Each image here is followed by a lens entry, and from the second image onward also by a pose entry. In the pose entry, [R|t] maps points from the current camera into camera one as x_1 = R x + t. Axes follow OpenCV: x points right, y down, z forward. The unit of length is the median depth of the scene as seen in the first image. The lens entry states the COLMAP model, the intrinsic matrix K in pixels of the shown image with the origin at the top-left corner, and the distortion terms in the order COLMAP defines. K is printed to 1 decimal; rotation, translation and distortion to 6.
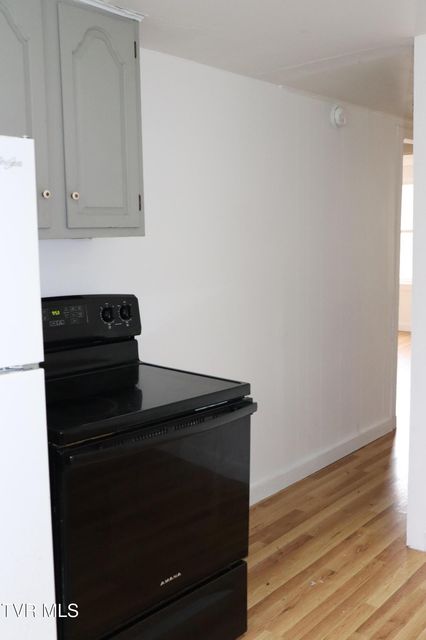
lens RADIAL K [[665.2, 0, 213.0], [0, 665.2, 320.0], [0, 0, 1]] dist [-0.105188, 0.209240]
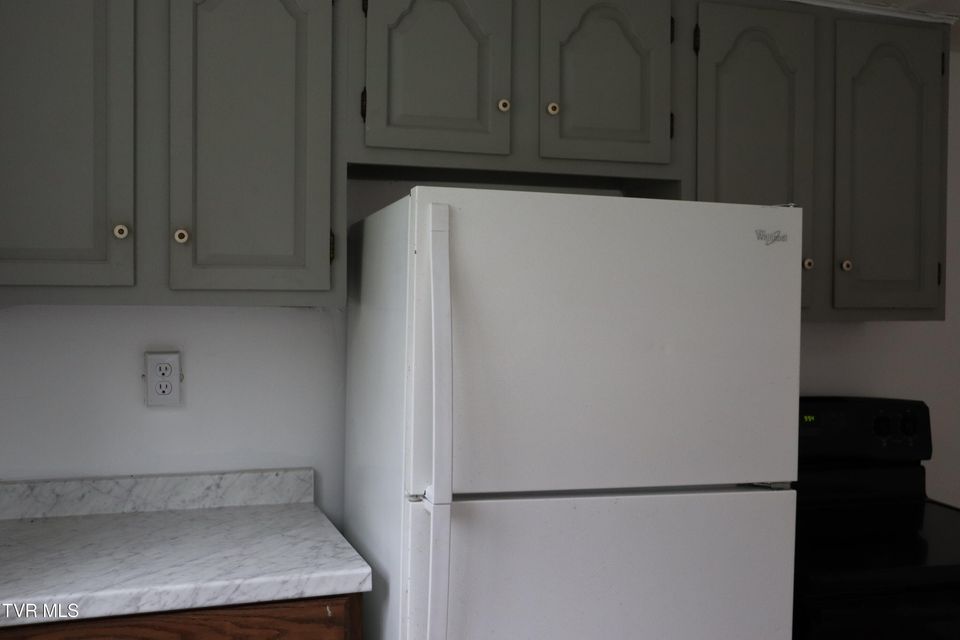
lens RADIAL K [[997.8, 0, 476.2], [0, 997.8, 307.3], [0, 0, 1]] dist [-0.105188, 0.209240]
pose [[0.853911, 0.035934, -0.519177, 0.016757], [-0.092569, 0.992192, -0.083578, -0.007103], [0.512120, 0.119428, 0.850571, -0.164499]]
